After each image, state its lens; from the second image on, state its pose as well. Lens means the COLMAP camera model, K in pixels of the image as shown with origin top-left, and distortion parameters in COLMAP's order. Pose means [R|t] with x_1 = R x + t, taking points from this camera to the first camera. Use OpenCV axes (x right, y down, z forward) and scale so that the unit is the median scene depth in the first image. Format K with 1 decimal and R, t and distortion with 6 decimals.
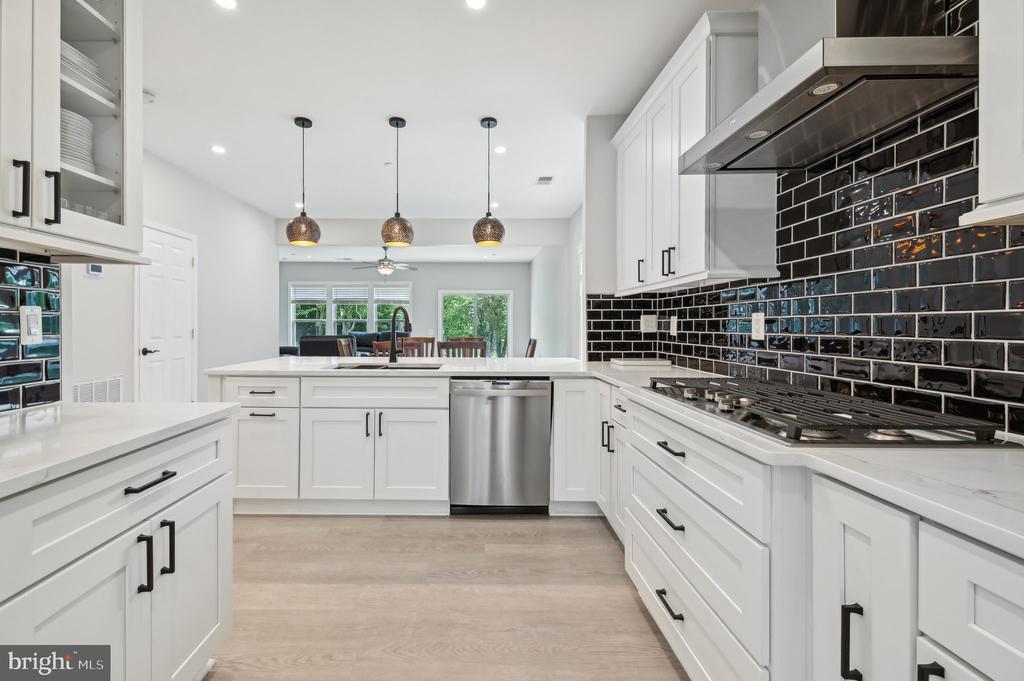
lens RADIAL K [[433.1, 0, 474.6], [0, 433.1, 327.2], [0, 0, 1]] dist [0.002363, -0.000021]
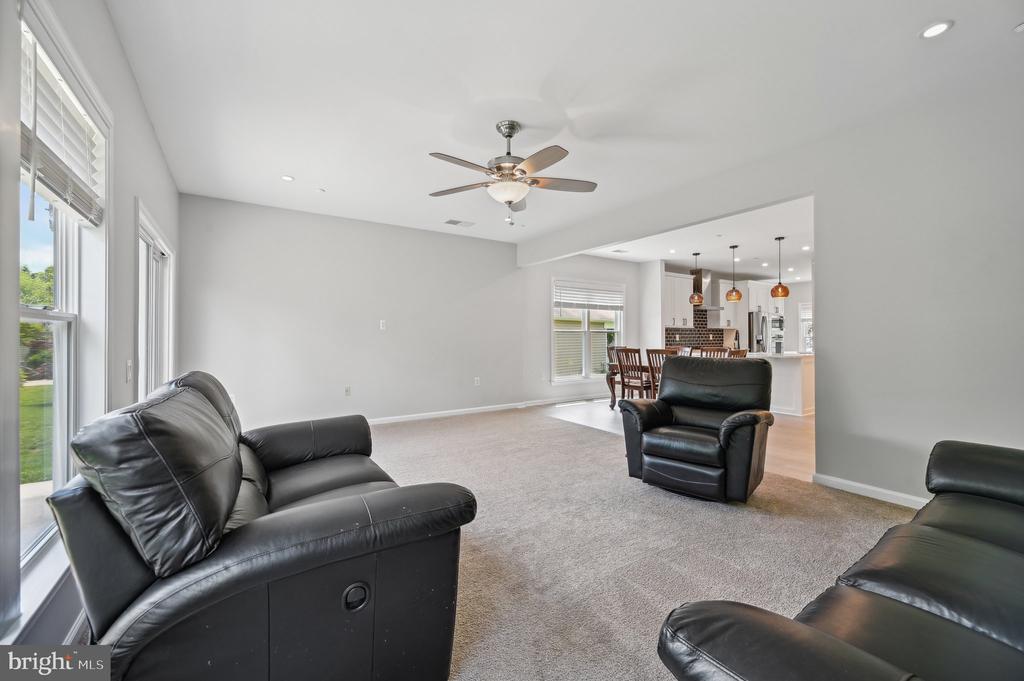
lens RADIAL K [[409.5, 0, 517.8], [0, 409.5, 330.8], [0, 0, 1]] dist [0.003829, -0.000212]
pose [[-0.560988, 0.016191, 0.827666, -1.418190], [0.006448, 0.999864, -0.015190, -0.013607], [-0.827799, -0.003185, -0.561016, 3.384114]]
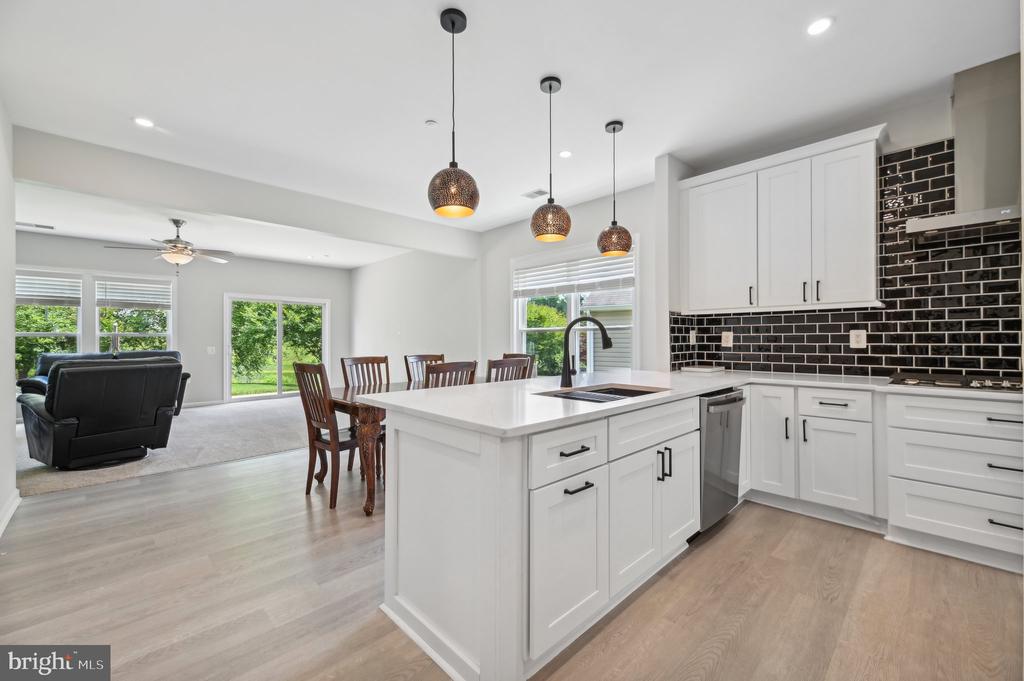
lens RADIAL K [[414.1, 0, 518.1], [0, 414.1, 337.0], [0, 0, 1]] dist [0.008052, -0.000519]
pose [[0.703604, -0.000277, 0.710592, -0.829239], [0.008079, 0.999938, -0.007610, -0.005057], [-0.710546, 0.011096, 0.703563, 0.558356]]
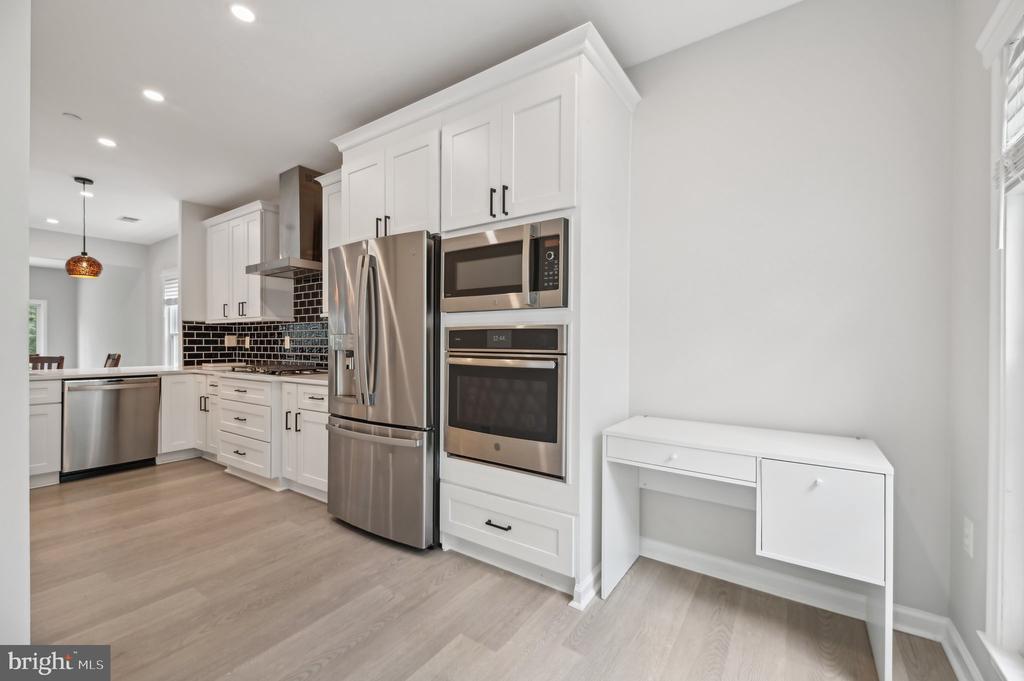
lens RADIAL K [[416.4, 0, 521.5], [0, 416.4, 342.3], [0, 0, 1]] dist [0.017908, -0.000002]
pose [[0.551251, 0.001321, 0.834338, -0.321205], [0.002310, 0.999992, -0.003110, 0.004632], [-0.834336, 0.003641, 0.551244, -0.802935]]
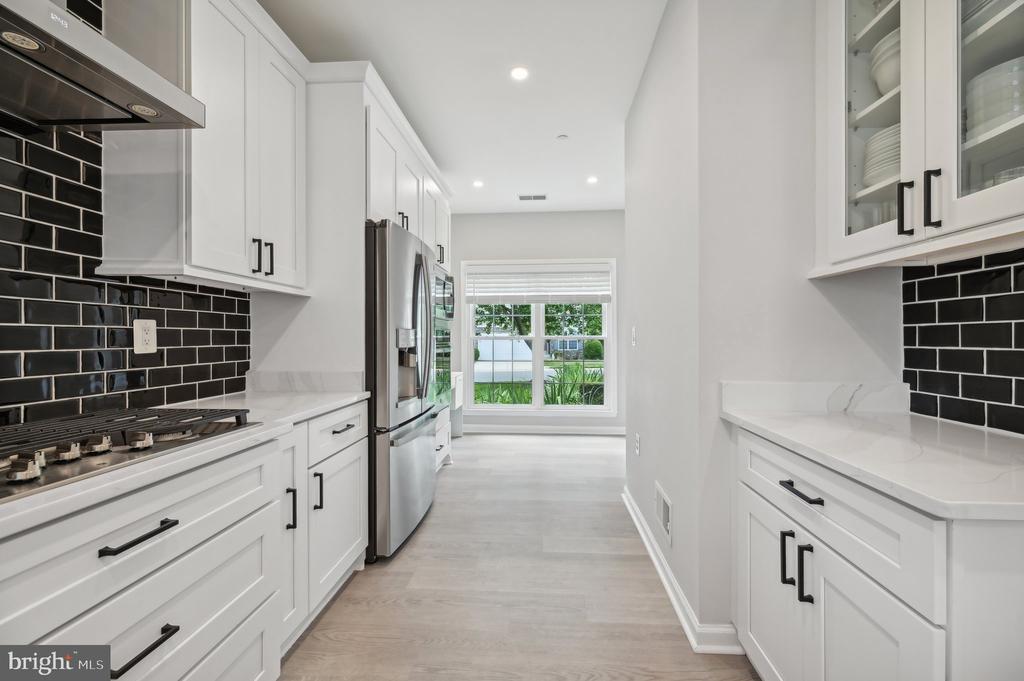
lens RADIAL K [[414.1, 0, 518.1], [0, 414.1, 337.0], [0, 0, 1]] dist [0.008052, -0.000519]
pose [[-0.997864, 0.001549, 0.065312, -0.056769], [0.001701, 0.999996, 0.002270, -0.002058], [-0.065308, 0.002377, -0.997862, 0.730797]]
